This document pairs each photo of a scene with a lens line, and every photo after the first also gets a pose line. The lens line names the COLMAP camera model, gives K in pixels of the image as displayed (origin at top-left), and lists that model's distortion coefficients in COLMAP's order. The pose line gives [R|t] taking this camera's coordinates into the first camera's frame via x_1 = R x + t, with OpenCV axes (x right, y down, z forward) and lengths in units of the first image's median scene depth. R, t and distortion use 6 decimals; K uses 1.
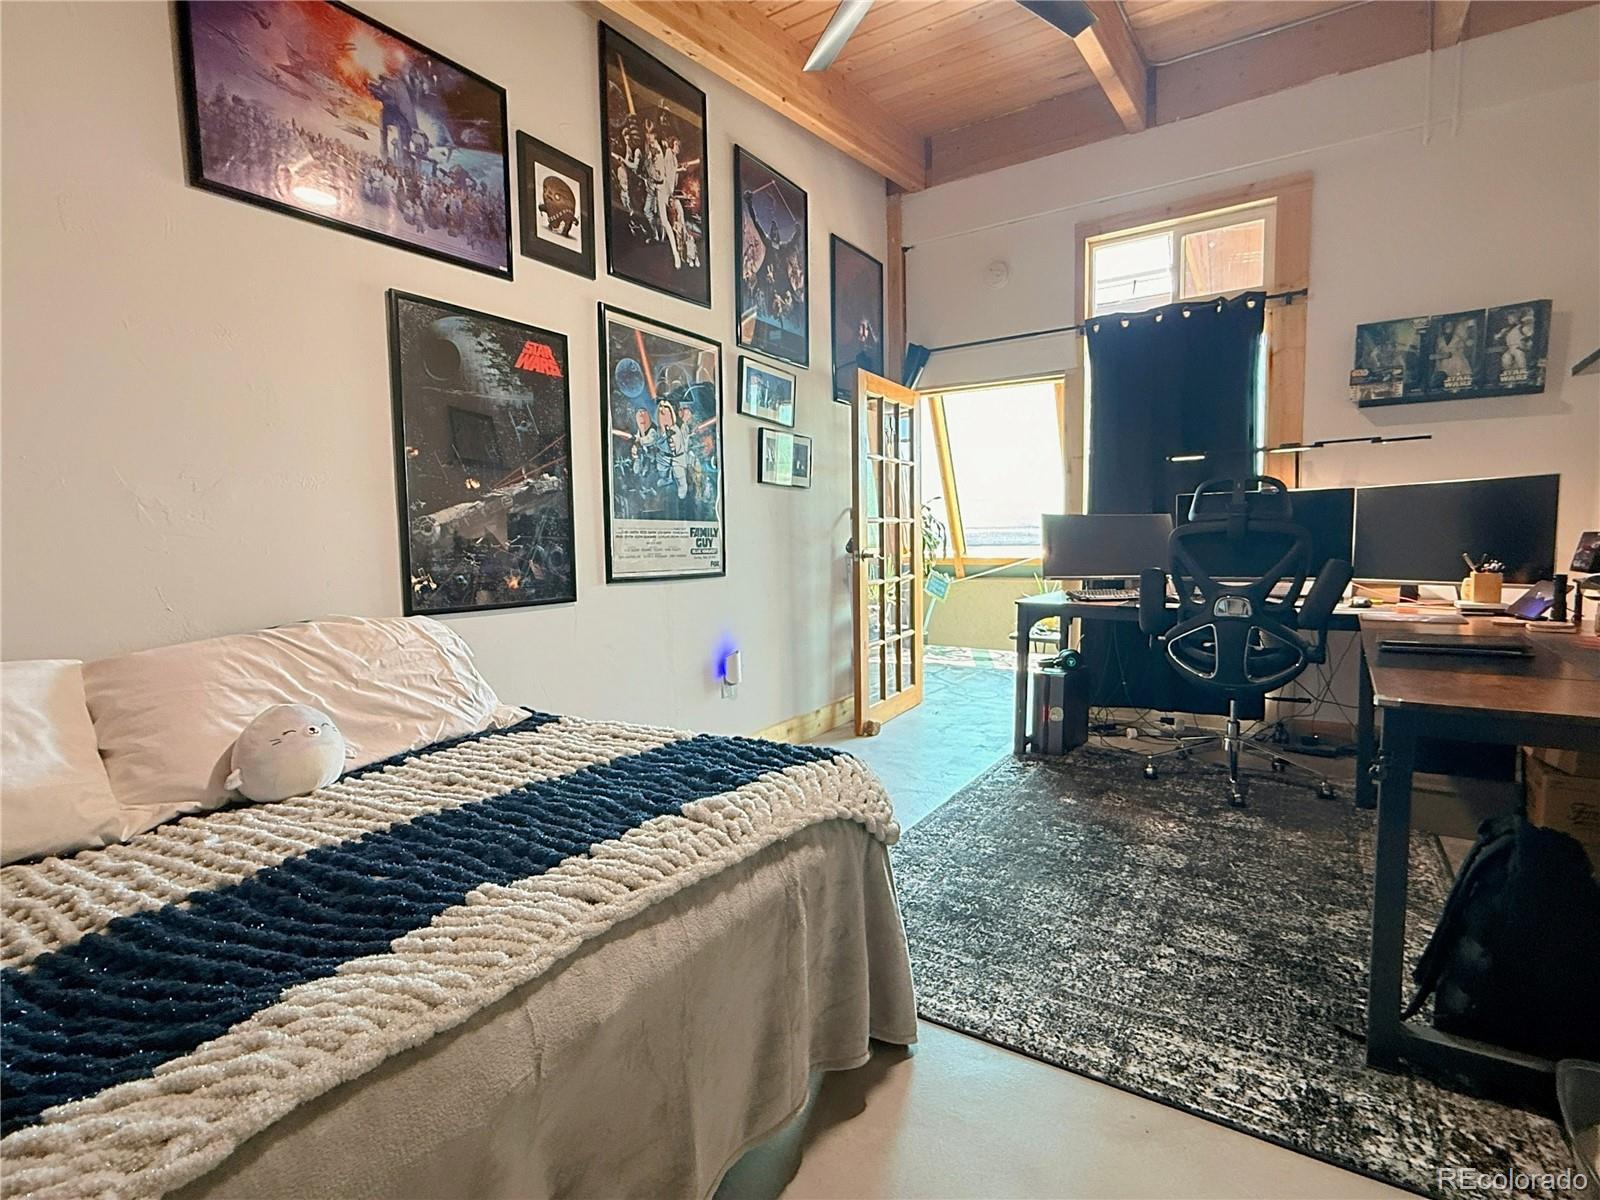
lens RADIAL K [[786.3, 0, 802.3], [0, 786.3, 603.6], [0, 0, 1]] dist [0.000079, 0.001464]
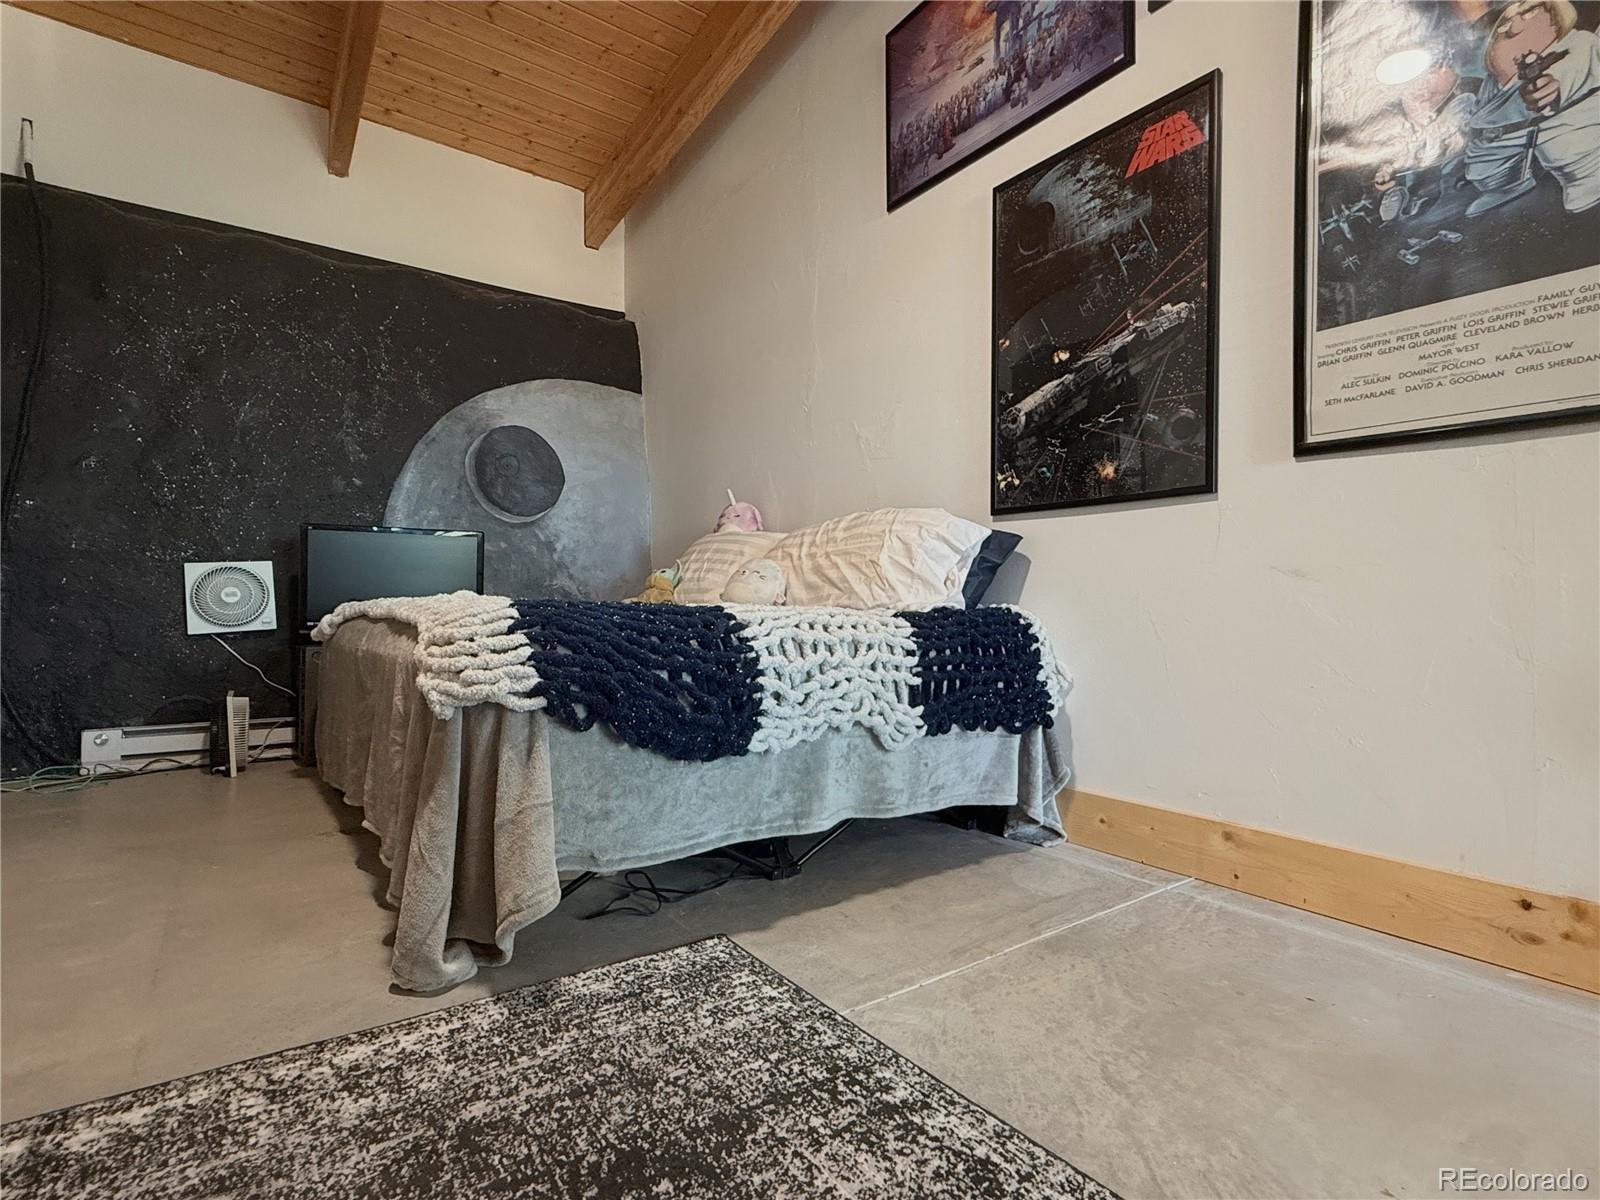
lens RADIAL K [[786.3, 0, 802.5], [0, 786.3, 599.4], [0, 0, 1]] dist [0.000079, 0.001464]
pose [[-0.361080, 0.011738, -0.932461, 0.461676], [-0.073704, 0.996434, 0.041083, 0.091329], [0.929618, 0.083560, -0.358927, 1.060888]]
